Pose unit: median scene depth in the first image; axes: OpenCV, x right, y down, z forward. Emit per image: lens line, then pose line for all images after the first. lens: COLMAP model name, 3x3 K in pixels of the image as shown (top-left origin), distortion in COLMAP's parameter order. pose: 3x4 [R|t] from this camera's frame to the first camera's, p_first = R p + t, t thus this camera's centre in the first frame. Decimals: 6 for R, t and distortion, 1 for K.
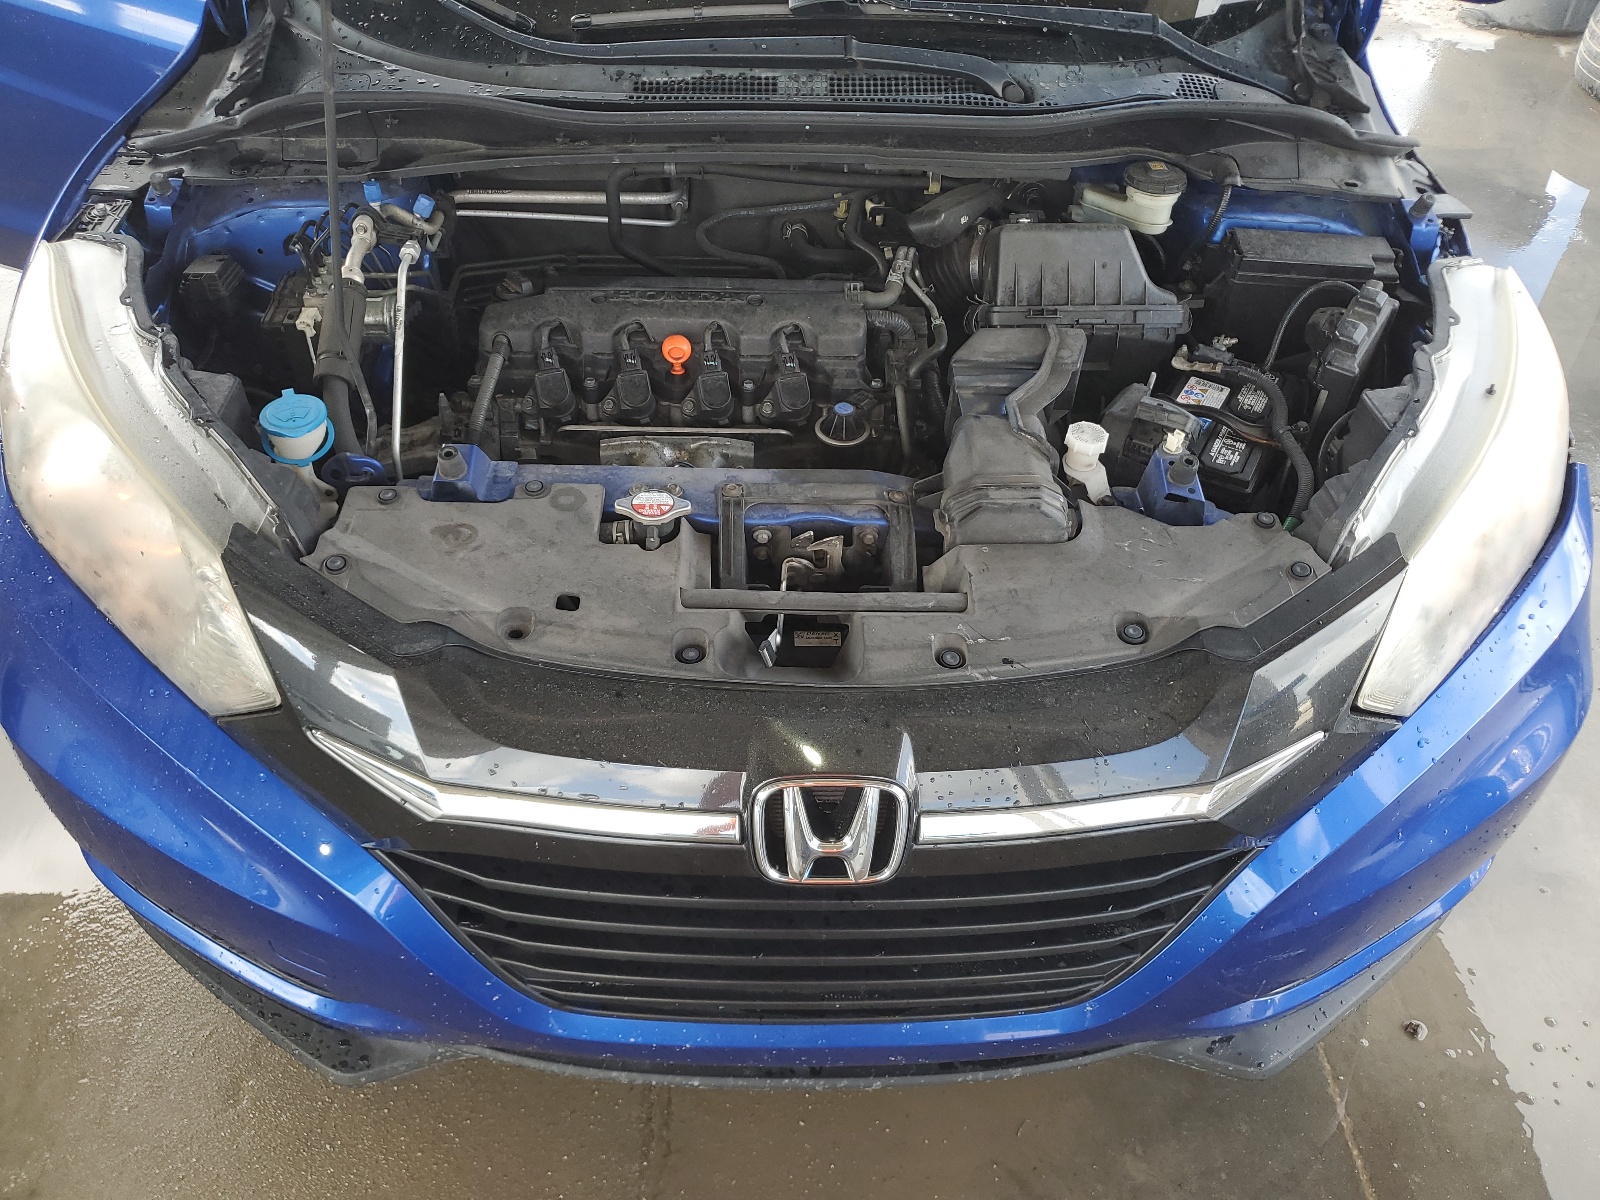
lens RADIAL K [[1277.9, 0, 803.6], [0, 1277.9, 598.9], [0, 0, 1]] dist [-0.004810, 0.008374]
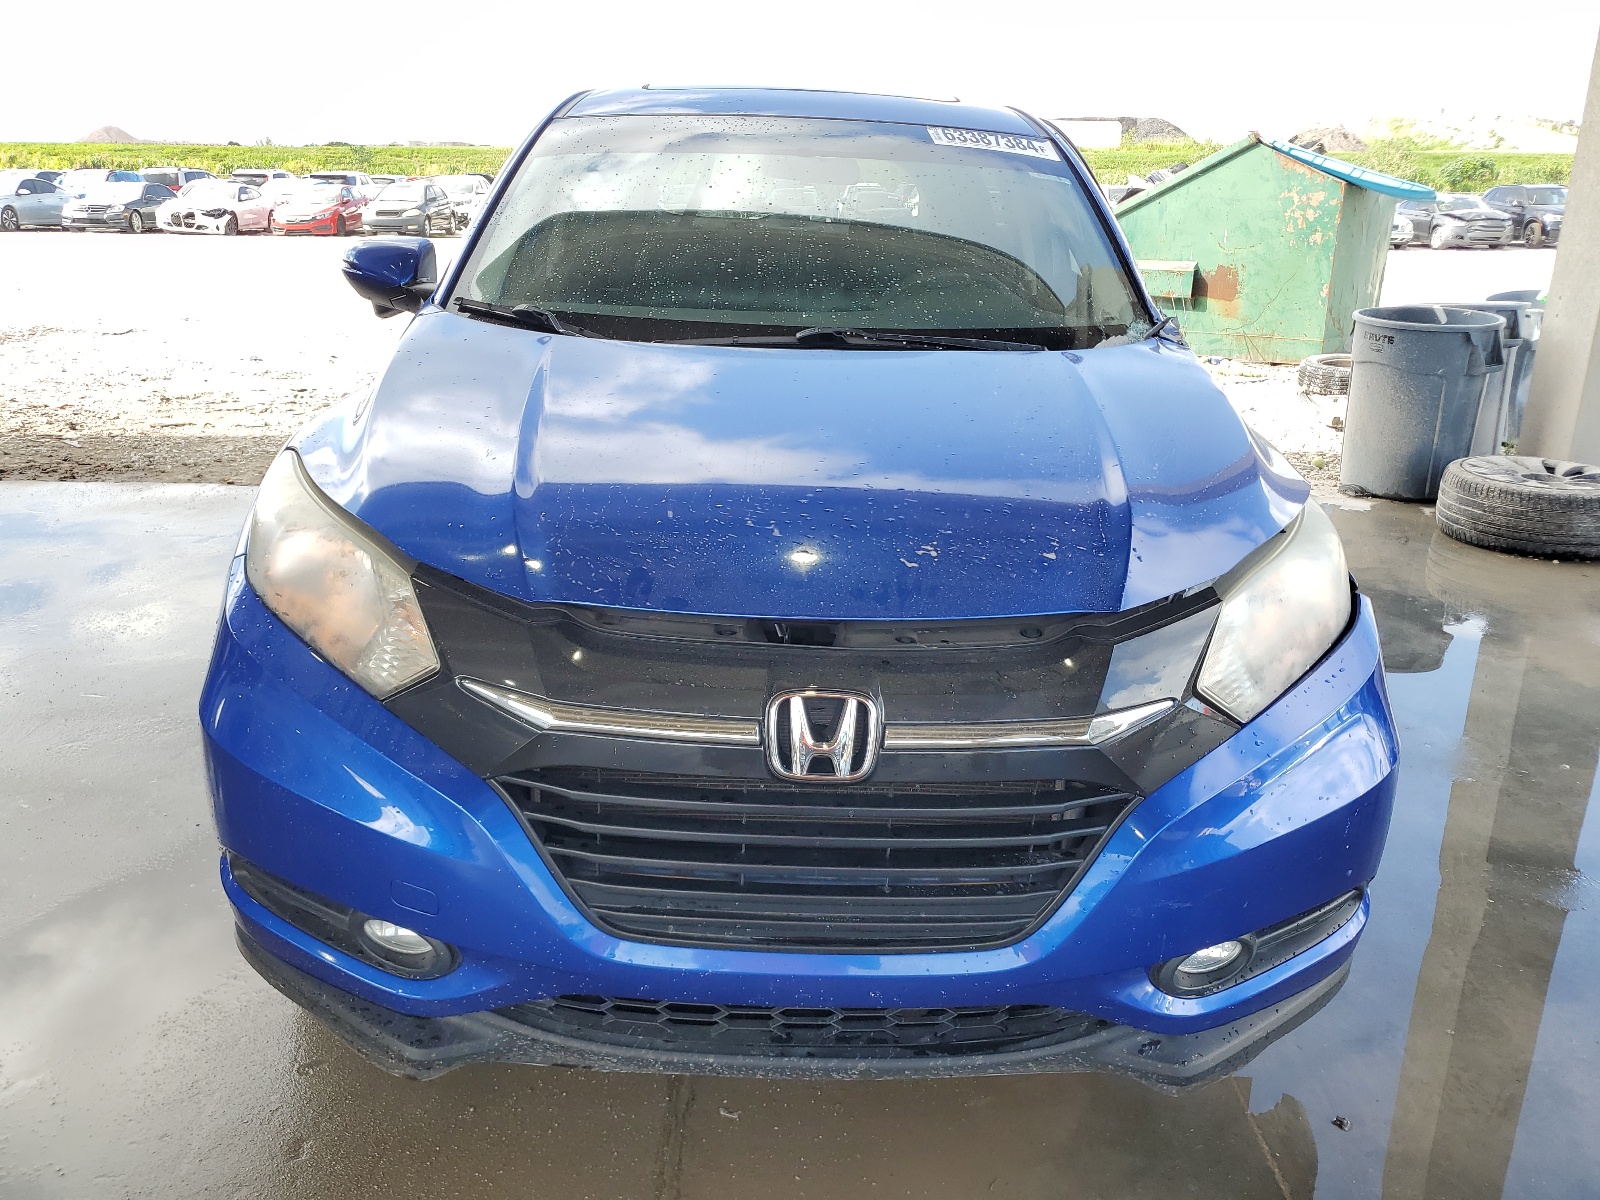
lens RADIAL K [[1277.9, 0, 797.6], [0, 1277.9, 601.4], [0, 0, 1]] dist [-0.004810, 0.008374]
pose [[0.999907, 0.011239, -0.007692, 0.001983], [-0.013386, 0.914999, -0.403233, 0.575964], [0.002506, 0.403299, 0.915065, -0.333788]]
